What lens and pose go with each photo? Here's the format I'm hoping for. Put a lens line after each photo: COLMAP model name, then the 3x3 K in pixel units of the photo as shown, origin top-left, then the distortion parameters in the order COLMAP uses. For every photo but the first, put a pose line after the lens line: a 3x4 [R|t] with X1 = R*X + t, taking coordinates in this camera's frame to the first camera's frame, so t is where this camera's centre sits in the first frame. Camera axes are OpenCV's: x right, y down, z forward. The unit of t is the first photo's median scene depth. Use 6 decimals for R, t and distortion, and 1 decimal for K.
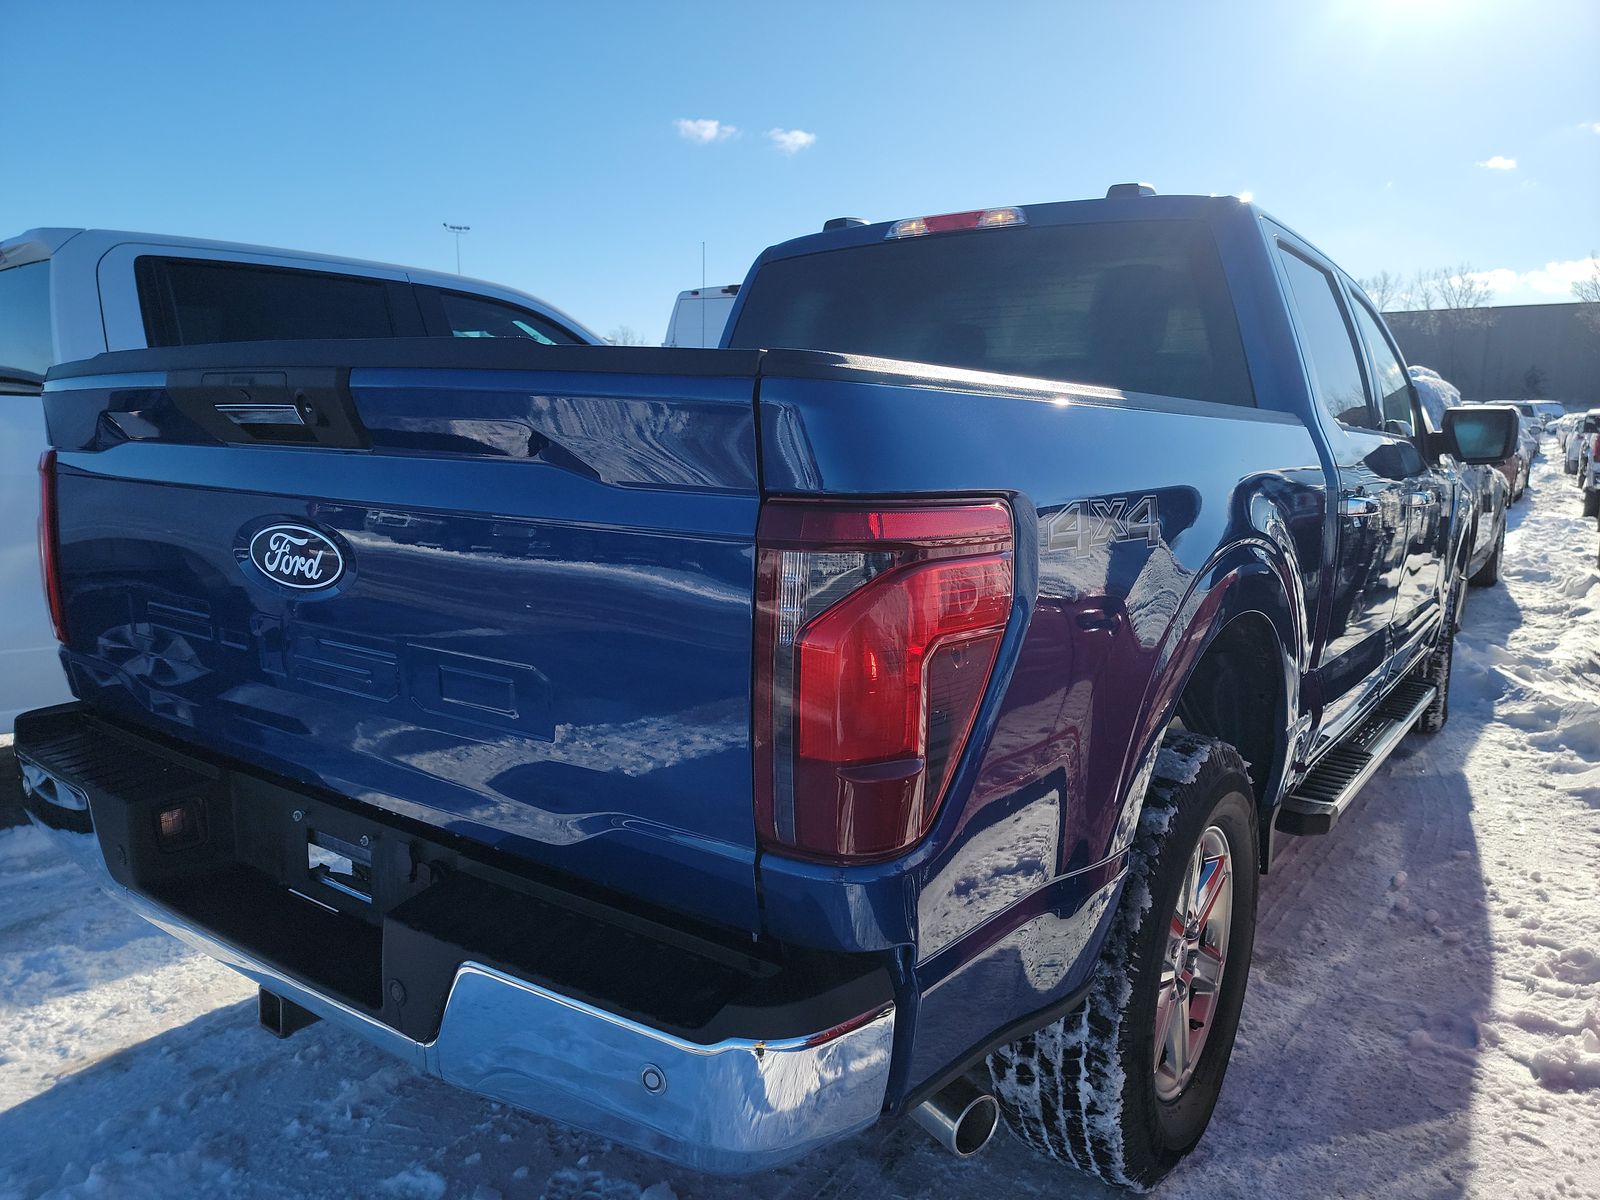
lens RADIAL K [[1143.3, 0, 827.0], [0, 1143.3, 623.7], [0, 0, 1]] dist [0.098841, -0.091611]
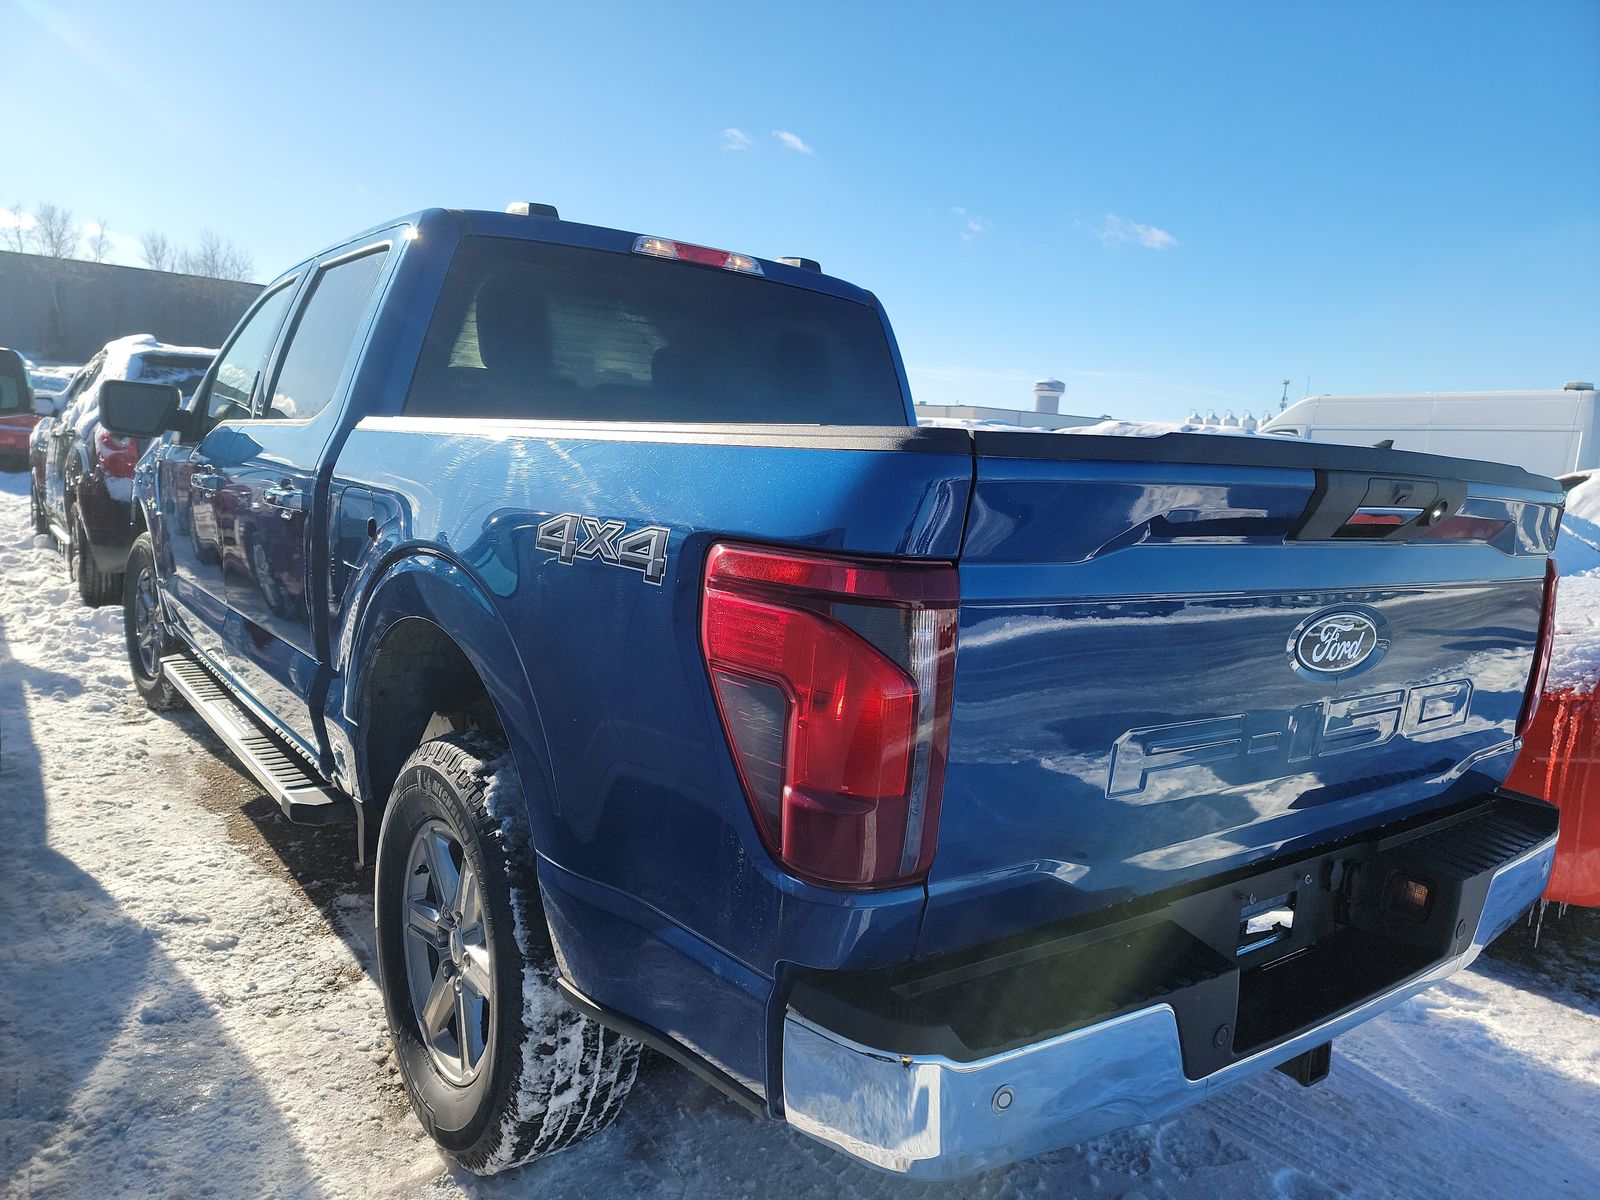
lens RADIAL K [[1140.9, 0, 808.2], [0, 1140.9, 643.8], [0, 0, 1]] dist [0.090613, -0.084758]
pose [[0.270228, -0.159838, 0.949436, -1.622560], [0.094162, 0.985783, 0.139156, -0.254849], [-0.958181, 0.051797, 0.281437, 1.162180]]
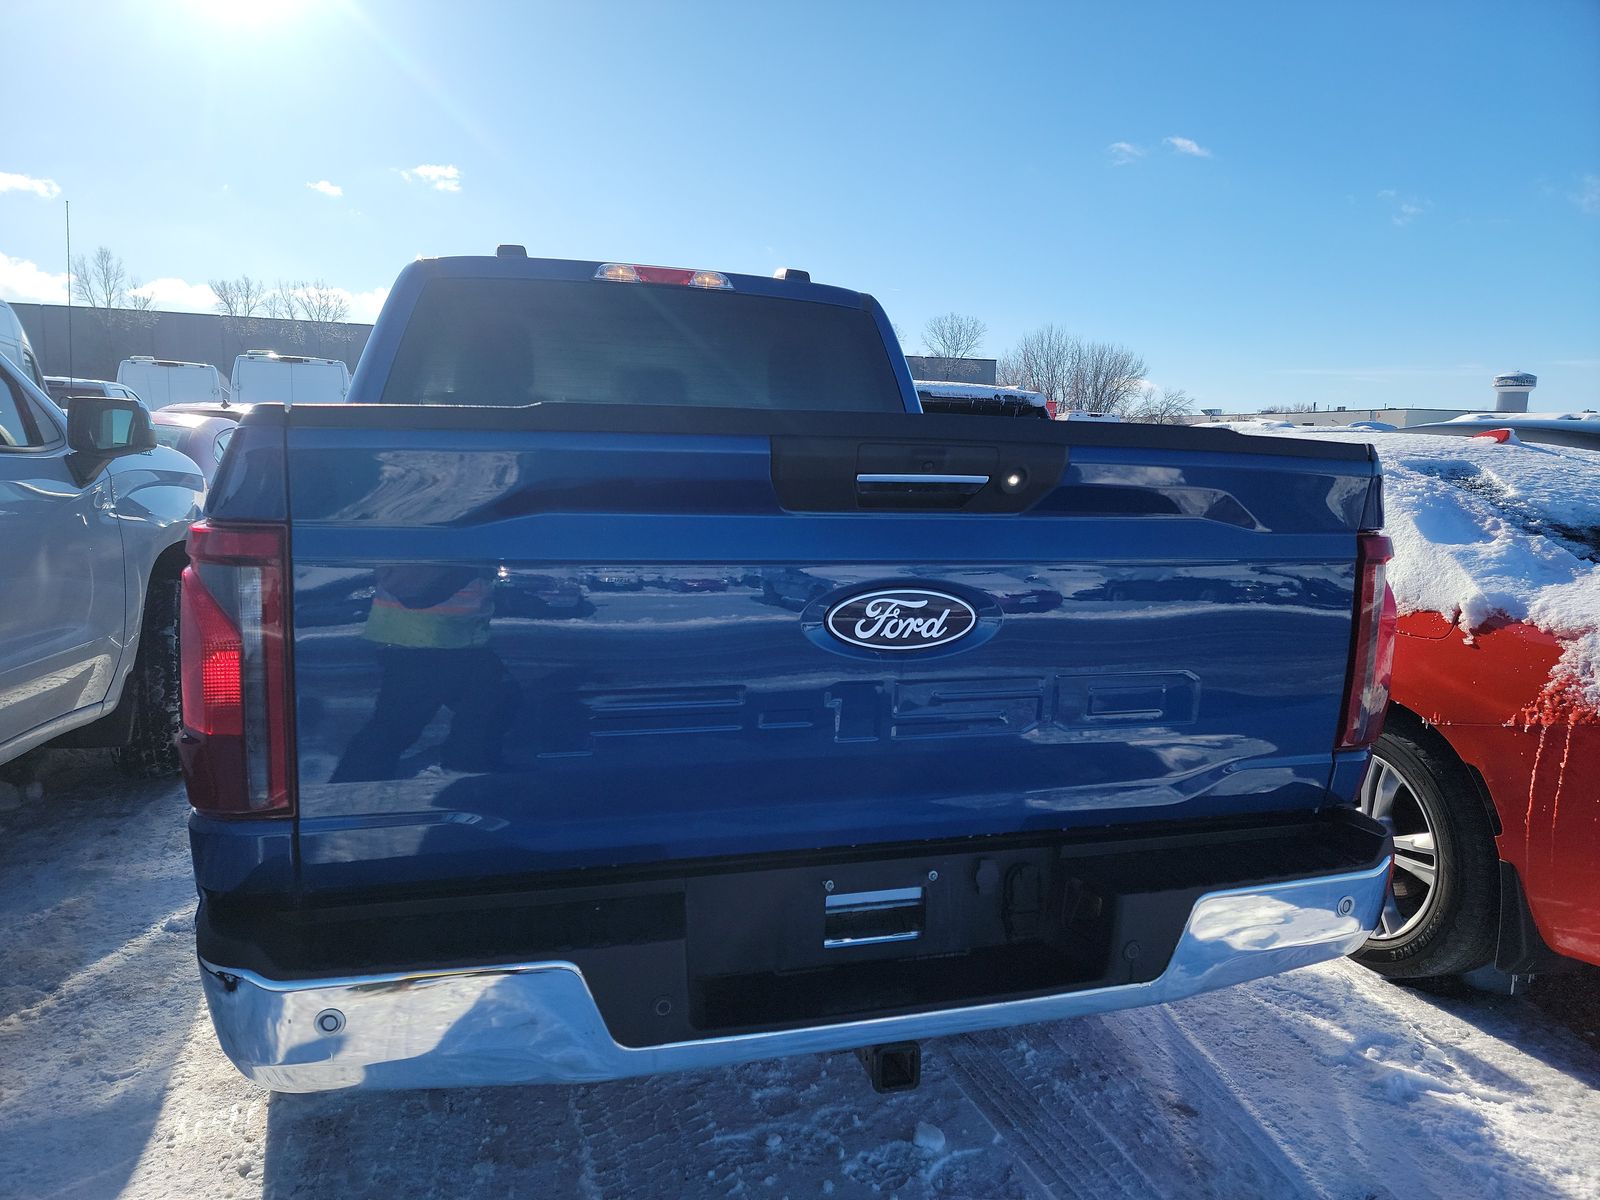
lens RADIAL K [[1140.9, 0, 808.2], [0, 1140.9, 643.8], [0, 0, 1]] dist [0.090613, -0.084758]
pose [[0.598435, -0.129864, 0.790576, -1.307730], [0.117216, 0.990349, 0.073952, -0.120625], [-0.792550, 0.048412, 0.607882, 0.443143]]
